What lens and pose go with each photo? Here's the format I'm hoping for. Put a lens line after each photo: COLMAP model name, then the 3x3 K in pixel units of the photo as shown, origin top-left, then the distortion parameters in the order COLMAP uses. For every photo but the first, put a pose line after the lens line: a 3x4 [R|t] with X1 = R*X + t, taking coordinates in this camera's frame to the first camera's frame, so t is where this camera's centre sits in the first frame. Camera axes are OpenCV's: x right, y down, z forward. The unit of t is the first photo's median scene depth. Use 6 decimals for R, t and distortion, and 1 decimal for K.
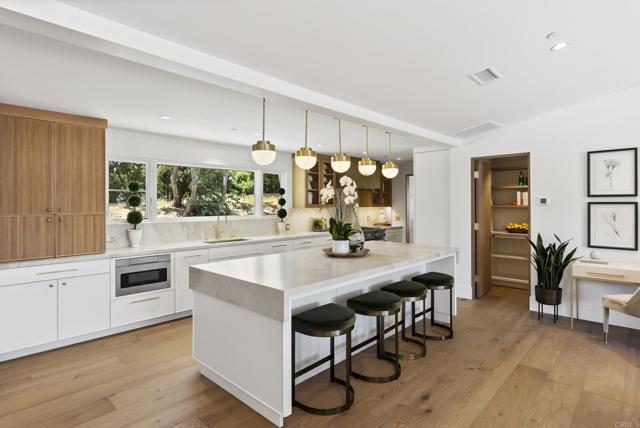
lens RADIAL K [[344.7, 0, 321.0], [0, 344.7, 205.7], [0, 0, 1]] dist [0.000786, 0.000074]
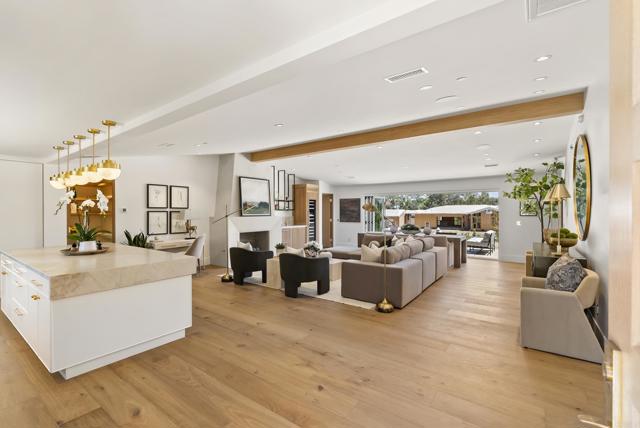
lens RADIAL K [[292.9, 0, 320.0], [0, 292.9, 214.0], [0, 0, 1]] dist [-0.001174, -0.000215]
pose [[-0.115184, -0.005161, 0.993331, -0.907385], [0.004658, 0.999973, 0.005736, 0.001520], [-0.993333, 0.005288, -0.115157, 0.256658]]
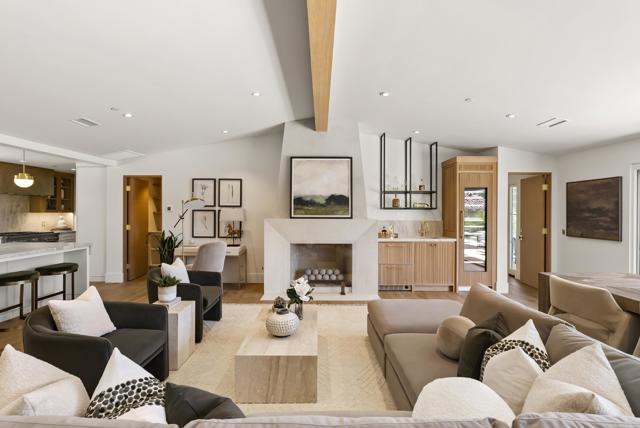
lens RADIAL K [[302.0, 0, 320.0], [0, 302.0, 214.0], [0, 0, 1]] dist [-0.001317, -0.000109]
pose [[0.730150, 0.002043, 0.683283, 0.242324], [-0.004412, 0.999989, 0.001725, 0.004820], [-0.683272, -0.004274, 0.730151, -0.448092]]
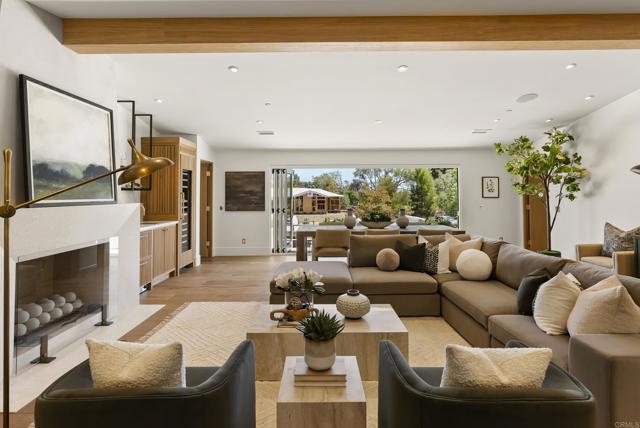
lens RADIAL K [[312.2, 0, 320.6], [0, 312.2, 184.4], [0, 0, 1]] dist [-0.001006, -0.000169]
pose [[-0.677054, 0.028903, 0.735365, 0.181950], [0.007777, 0.999454, -0.032122, 0.005688], [-0.735892, -0.016030, -0.676909, 0.529048]]
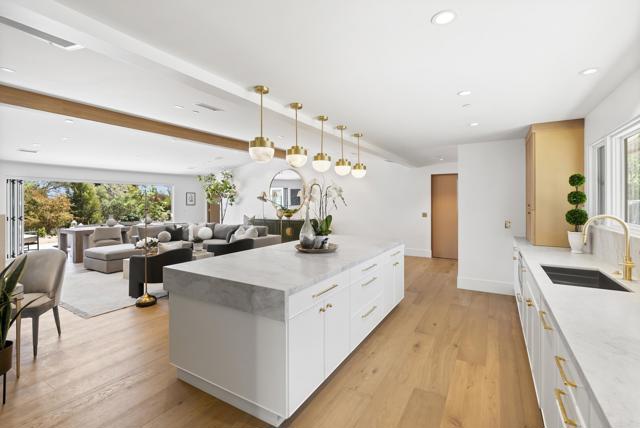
lens RADIAL K [[292.9, 0, 320.0], [0, 292.9, 214.0], [0, 0, 1]] dist [-0.001174, -0.000215]
pose [[-0.978043, 0.012801, -0.208011, 0.203173], [0.003101, 0.998895, 0.046892, -0.009572], [0.208381, 0.045217, -0.977002, 1.607726]]
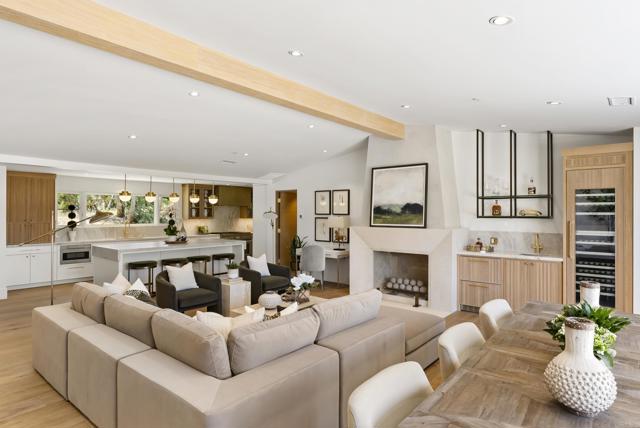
lens RADIAL K [[365.1, 0, 320.0], [0, 365.1, 214.0], [0, 0, 1]] dist [-0.001620, -0.000210]
pose [[0.998799, 0.005252, 0.048708, 0.702969], [-0.005175, 0.999985, -0.001711, -0.025352], [-0.048716, 0.001457, 0.998812, -1.032473]]
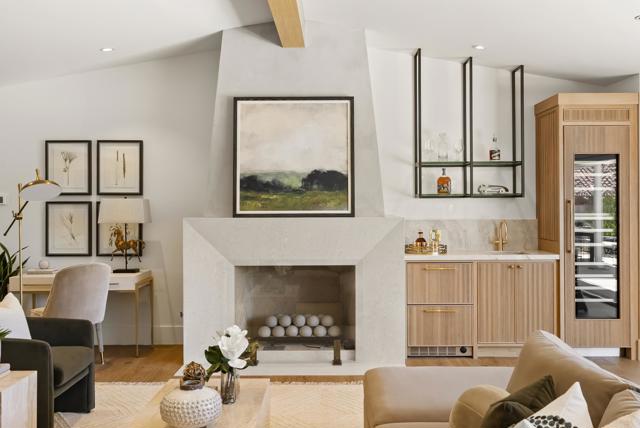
lens RADIAL K [[632.6, 0, 328.7], [0, 632.6, 205.0], [0, 0, 1]] dist [0.012114, 0.006153]
pose [[0.732483, -0.000010, 0.680785, 0.236803], [0.003134, 0.999989, -0.003357, 0.005389], [-0.680778, 0.004593, 0.732475, -0.575352]]
